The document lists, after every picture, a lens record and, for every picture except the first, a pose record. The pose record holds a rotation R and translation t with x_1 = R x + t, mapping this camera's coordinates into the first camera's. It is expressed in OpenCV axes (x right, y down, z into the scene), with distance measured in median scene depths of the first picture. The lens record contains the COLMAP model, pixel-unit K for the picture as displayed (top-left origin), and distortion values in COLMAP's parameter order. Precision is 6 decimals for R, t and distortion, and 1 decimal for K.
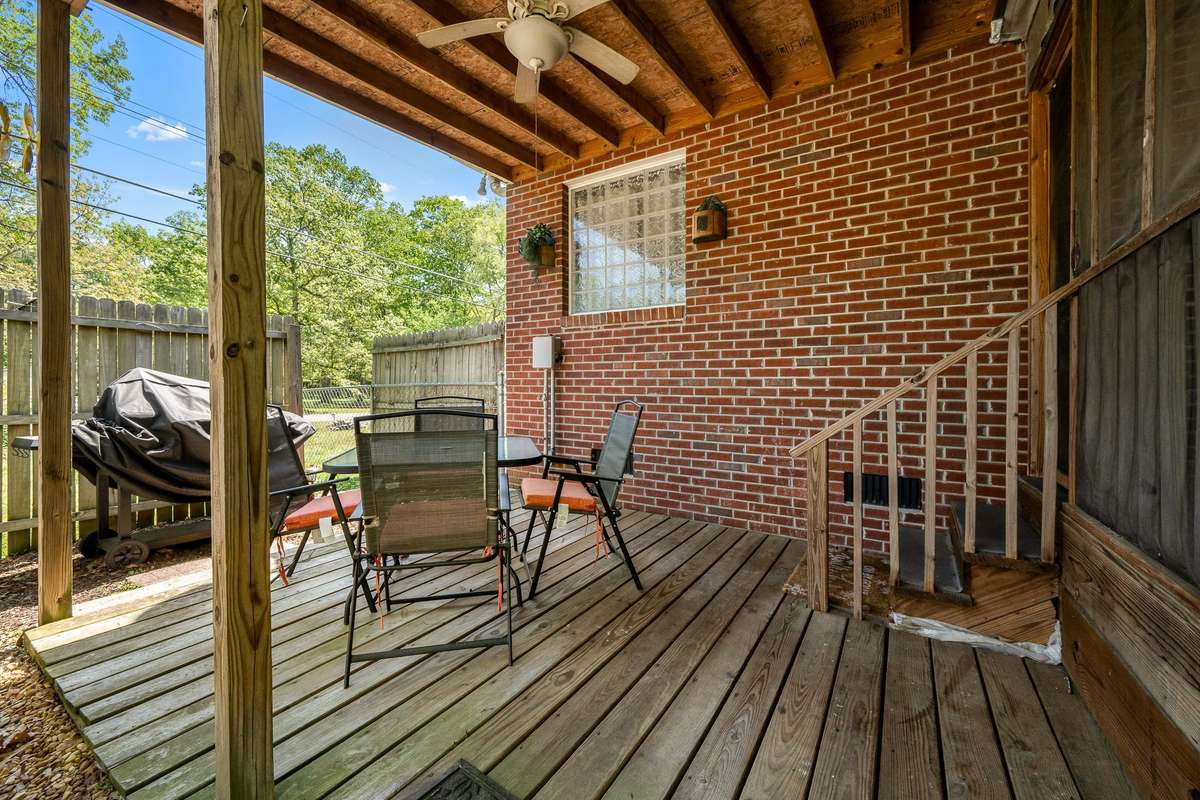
lens RADIAL K [[469.7, 0, 602.6], [0, 469.7, 383.8], [0, 0, 1]] dist [0.000084, -0.000057]
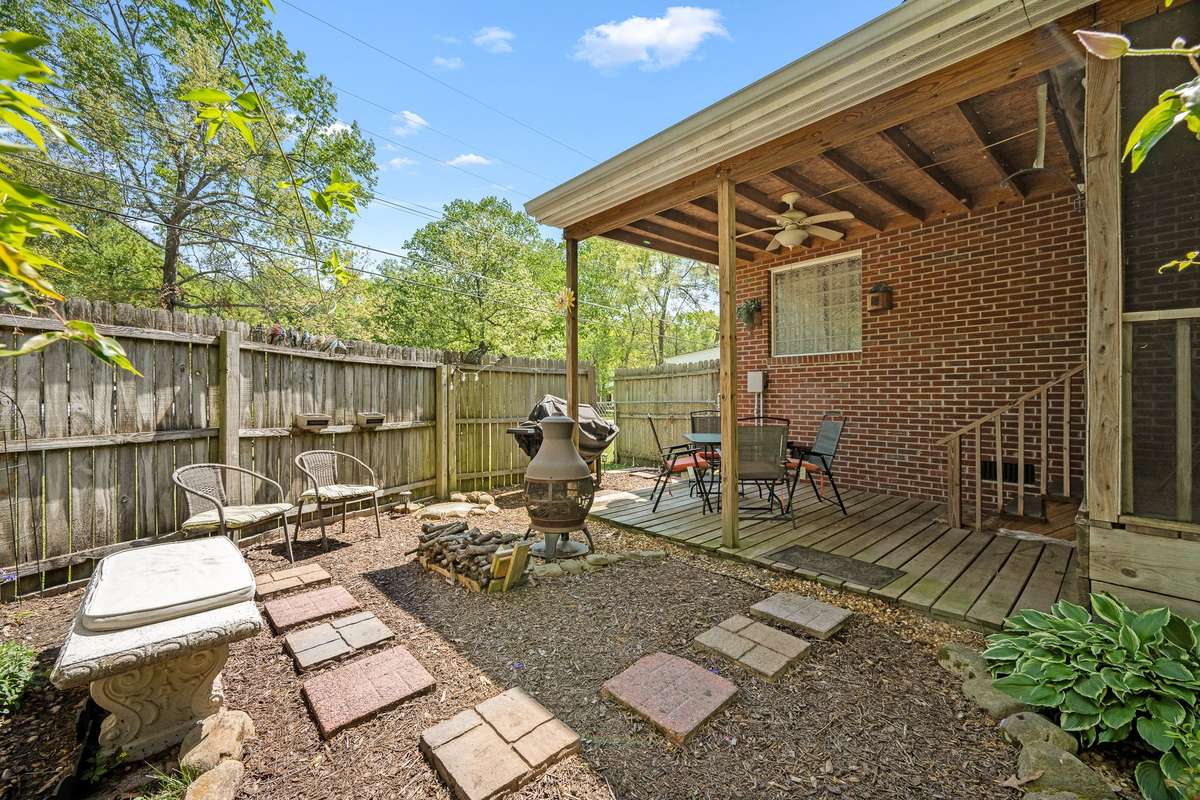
lens RADIAL K [[477.4, 0, 597.8], [0, 477.4, 394.5], [0, 0, 1]] dist [-0.001518, -0.000300]
pose [[0.966194, -0.002752, -0.257801, -0.282404], [0.001684, 0.999989, -0.004363, -0.025251], [0.257810, 0.003781, 0.966188, -0.805002]]
